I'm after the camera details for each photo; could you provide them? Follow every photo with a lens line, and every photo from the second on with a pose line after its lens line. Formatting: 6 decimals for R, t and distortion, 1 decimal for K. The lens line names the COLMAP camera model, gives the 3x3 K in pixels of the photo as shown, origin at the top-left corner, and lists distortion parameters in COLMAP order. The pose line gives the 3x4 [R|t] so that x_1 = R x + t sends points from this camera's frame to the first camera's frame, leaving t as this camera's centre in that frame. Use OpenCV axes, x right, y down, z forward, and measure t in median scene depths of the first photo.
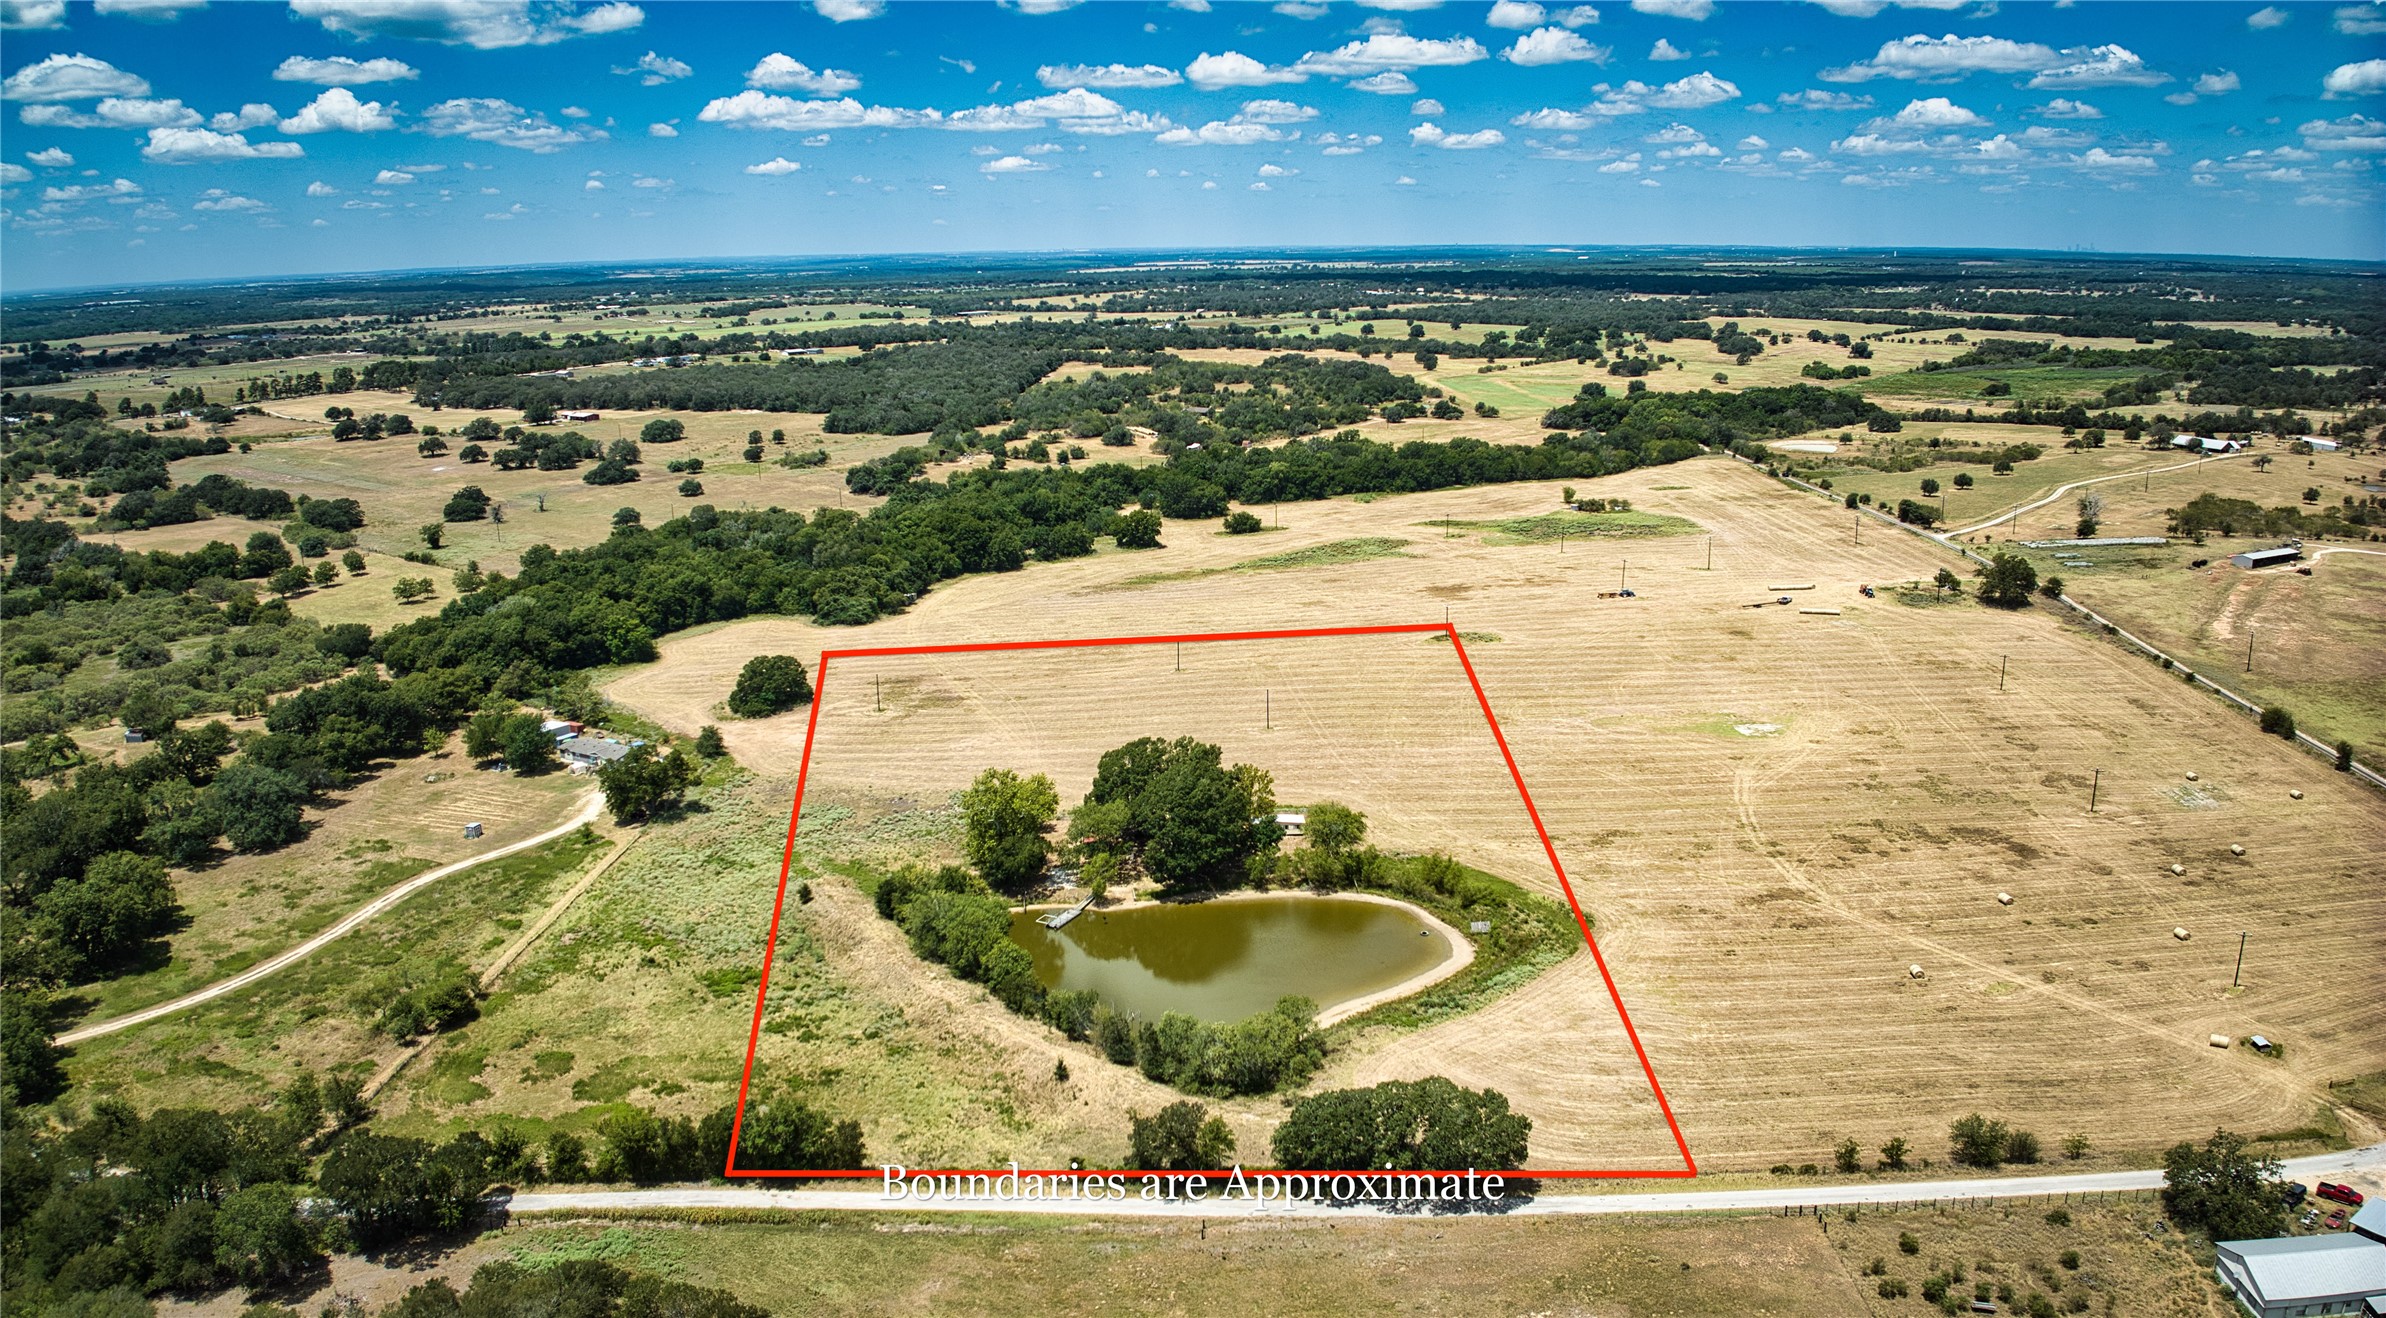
lens RADIAL K [[1672.8, 0, 1189.7], [0, 1672.8, 663.9], [0, 0, 1]] dist [-0.097302, -0.018641]
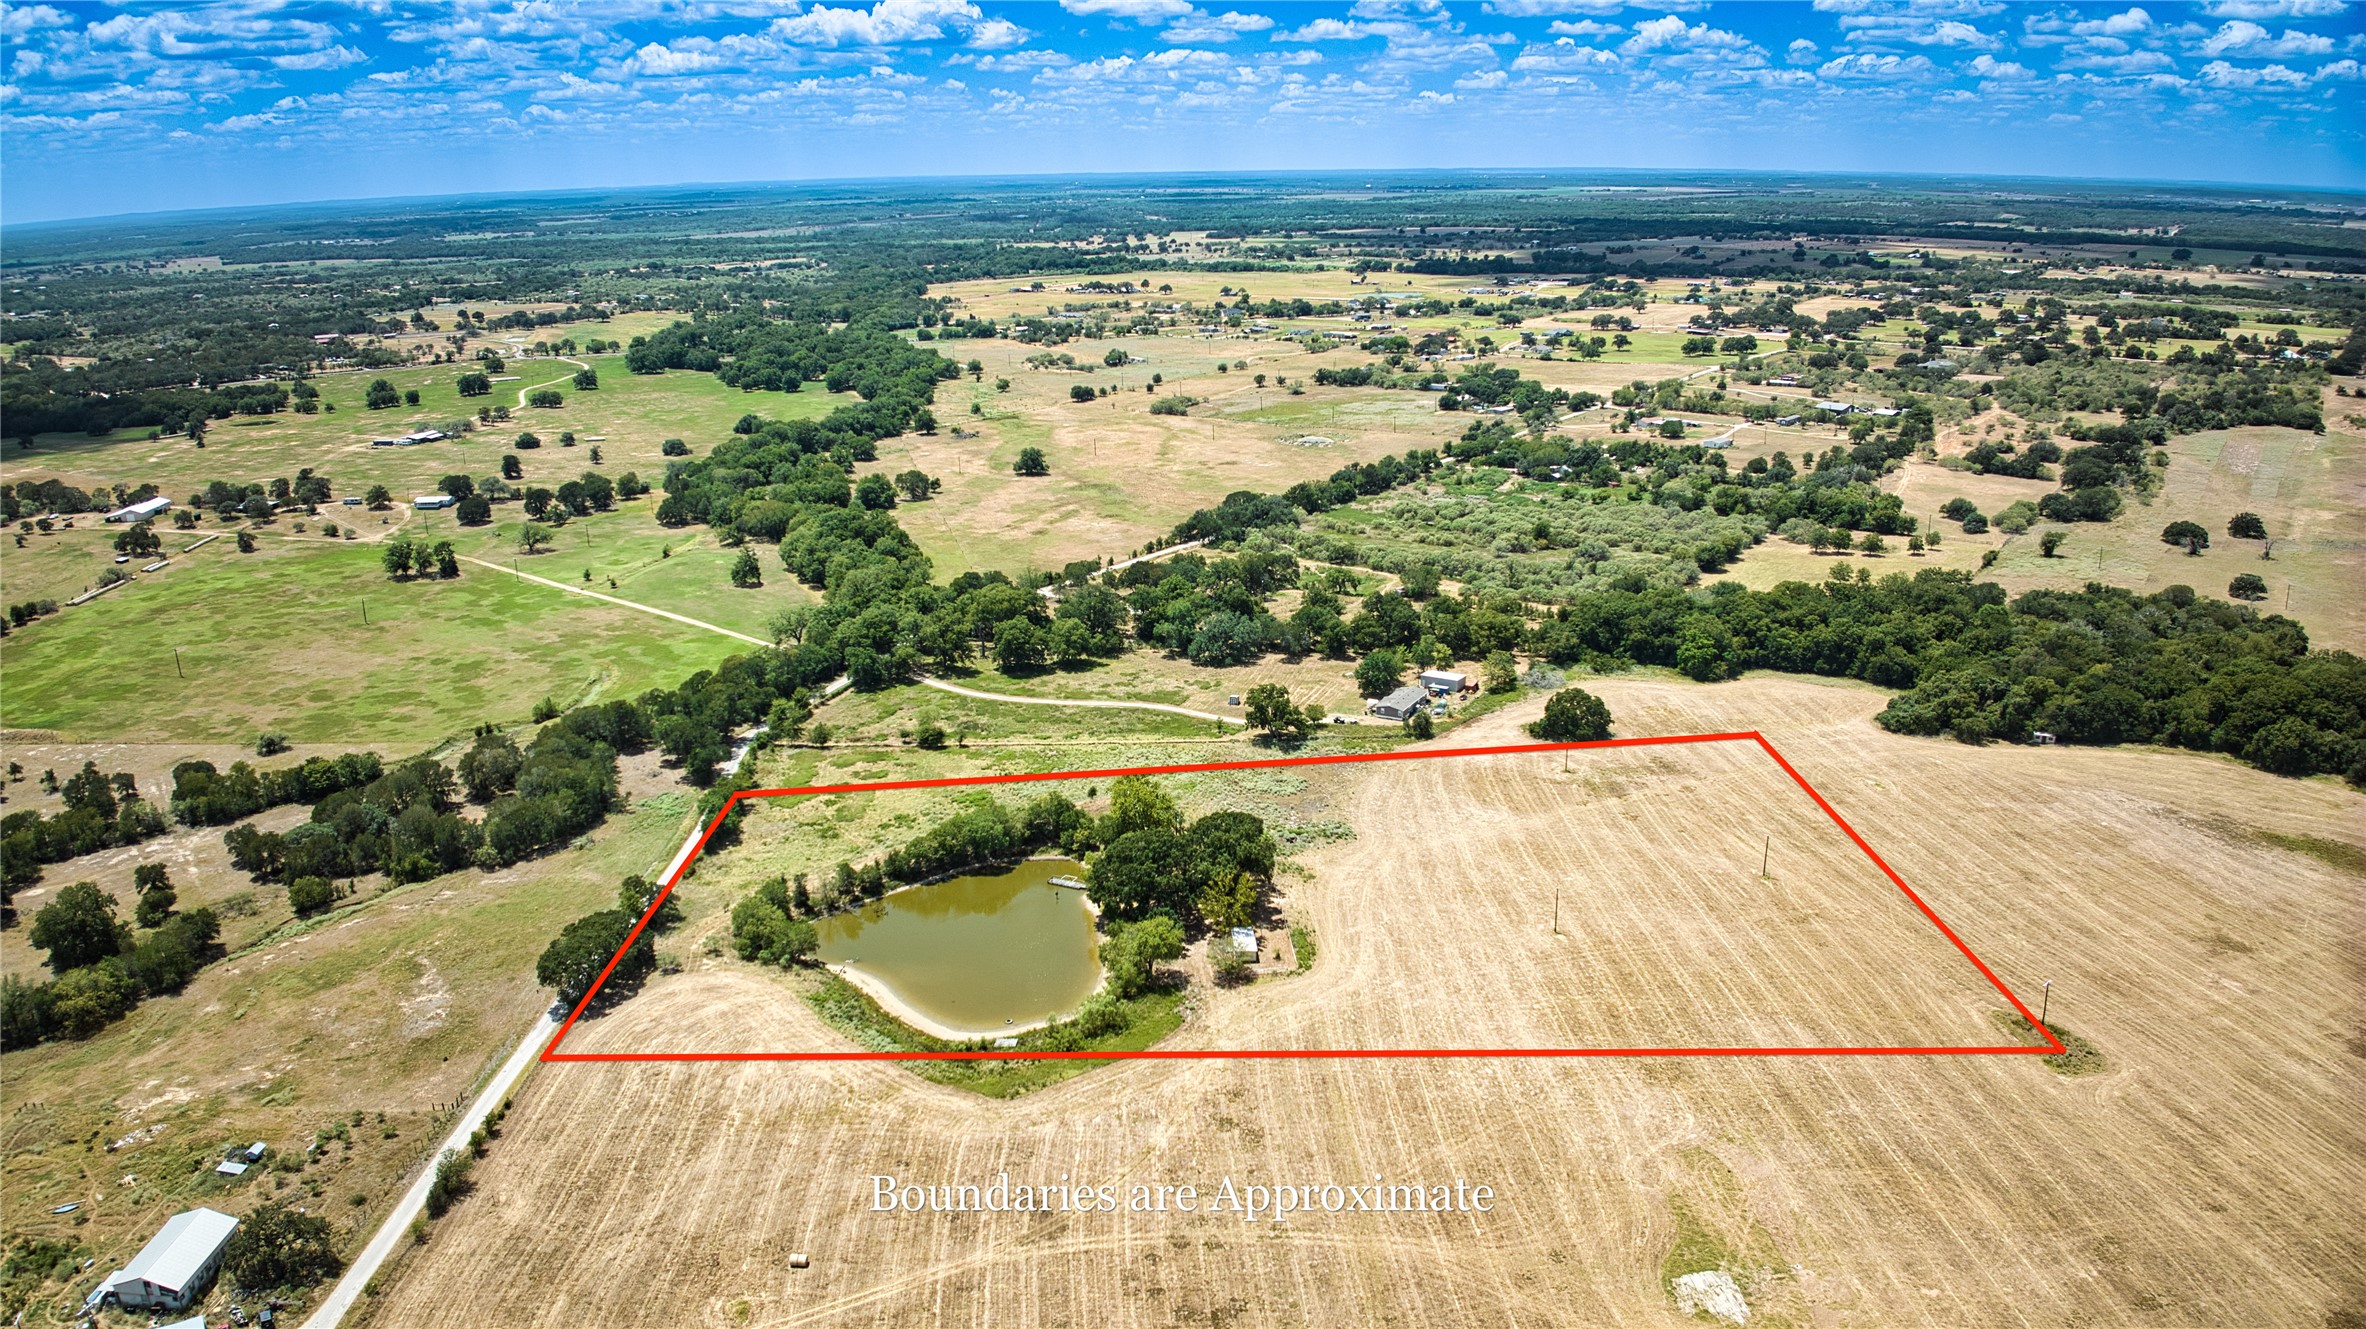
lens RADIAL K [[1664.5, 0, 1176.3], [0, 1664.5, 671.4], [0, 0, 1]] dist [-0.107148, -0.005636]
pose [[0.029472, 0.312623, -0.949420, 0.988664], [-0.233655, 0.925672, 0.297550, -0.361807], [0.971873, 0.213067, 0.100327, 0.838293]]
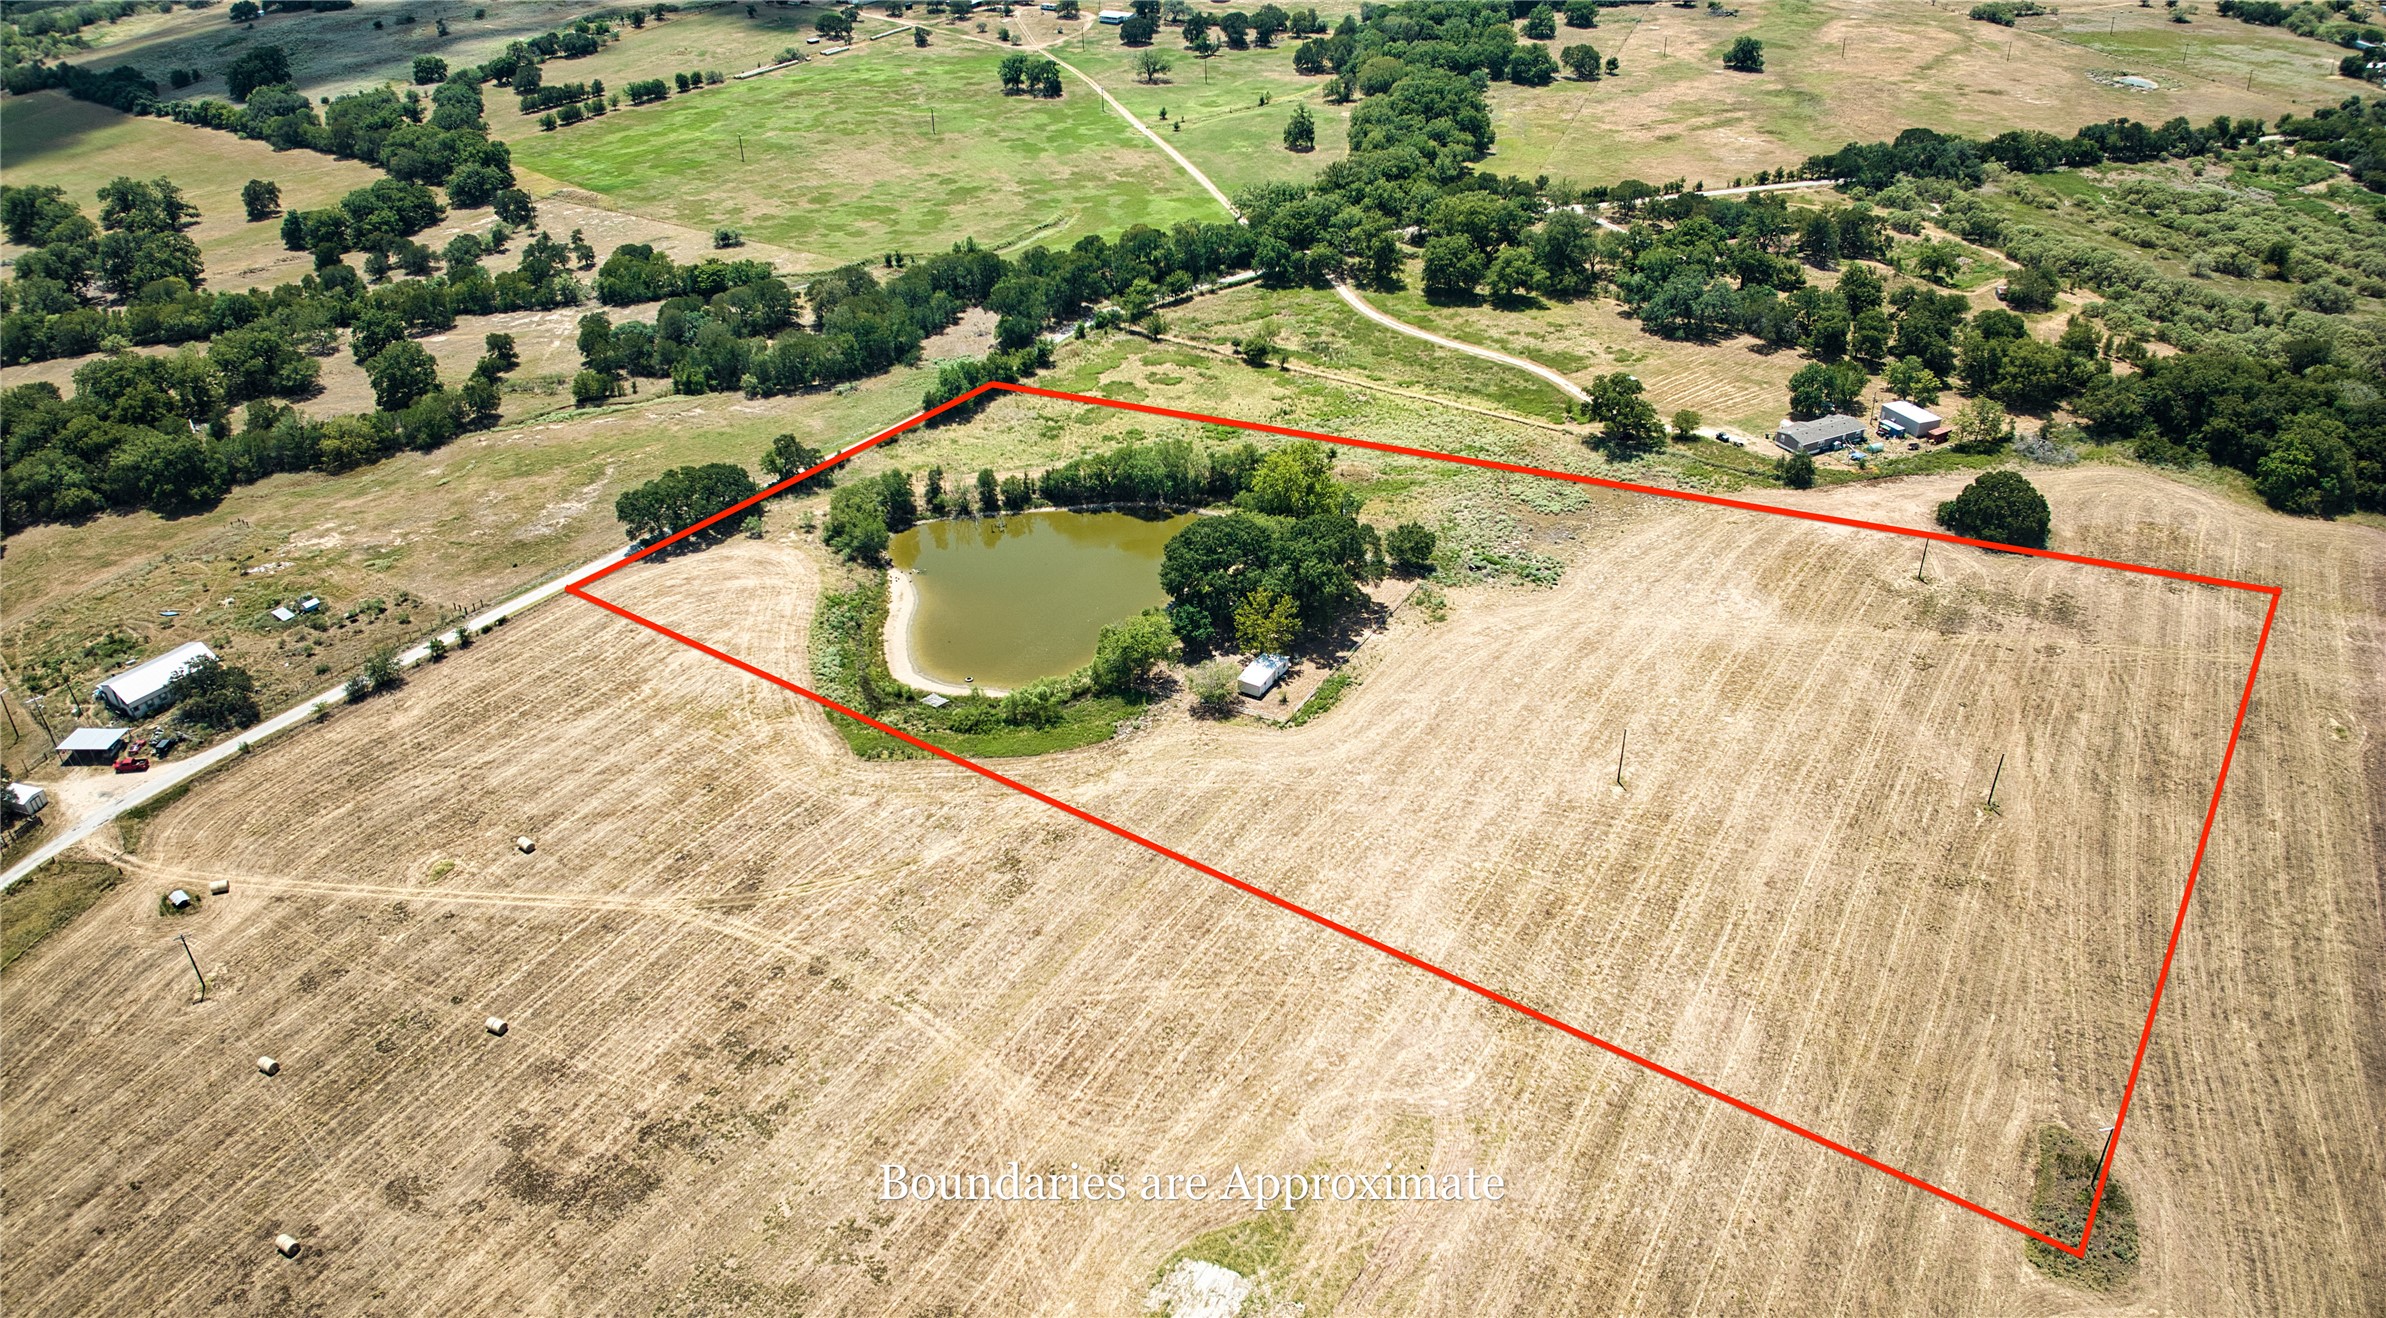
lens RADIAL K [[1672.8, 0, 1182.9], [0, 1672.8, 669.6], [0, 0, 1]] dist [-0.097302, -0.018641]
pose [[-0.531041, 0.466807, -0.707168, 0.703283], [-0.184165, 0.751034, 0.634060, -0.460135], [0.827091, 0.466947, -0.312860, 1.263263]]
